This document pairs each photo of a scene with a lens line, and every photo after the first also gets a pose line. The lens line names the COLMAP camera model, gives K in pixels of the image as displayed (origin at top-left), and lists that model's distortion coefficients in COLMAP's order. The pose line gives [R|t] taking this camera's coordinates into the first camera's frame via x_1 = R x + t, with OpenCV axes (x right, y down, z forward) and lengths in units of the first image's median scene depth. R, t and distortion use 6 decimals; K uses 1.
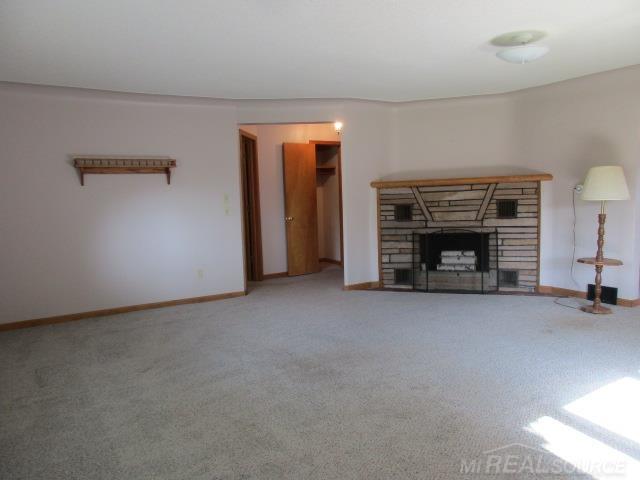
lens RADIAL K [[484.3, 0, 318.8], [0, 484.3, 241.1], [0, 0, 1]] dist [0.012172, 0.003722]
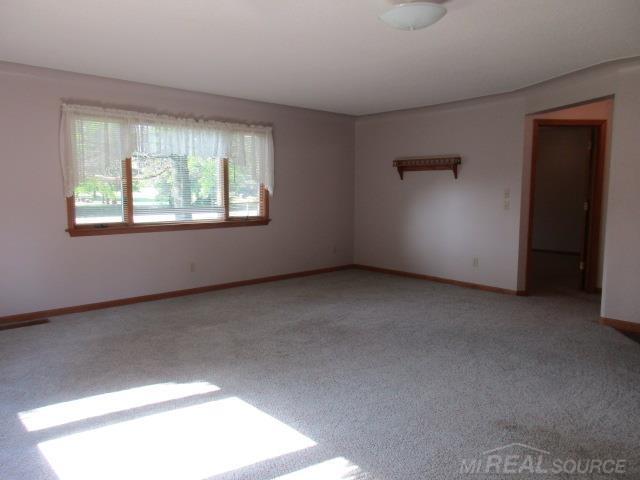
lens RADIAL K [[484.3, 0, 318.8], [0, 484.3, 241.1], [0, 0, 1]] dist [0.012172, 0.003722]
pose [[0.167501, 0.134661, -0.976632, 0.784740], [-0.106938, 0.987264, 0.117786, -0.073228], [0.980055, 0.084709, 0.179768, 0.494567]]
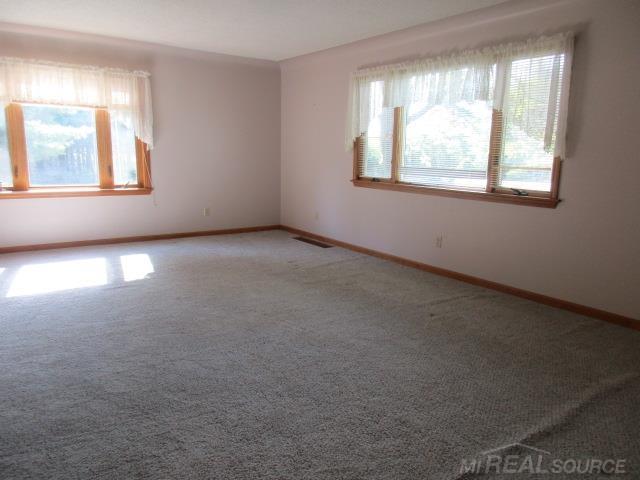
lens RADIAL K [[484.3, 0, 318.8], [0, 484.3, 241.1], [0, 0, 1]] dist [0.012172, 0.003722]
pose [[-0.999164, 0.023648, -0.033361, -0.076335], [0.012903, 0.956469, 0.291548, -0.123641], [0.038803, 0.290874, -0.955974, 1.279159]]
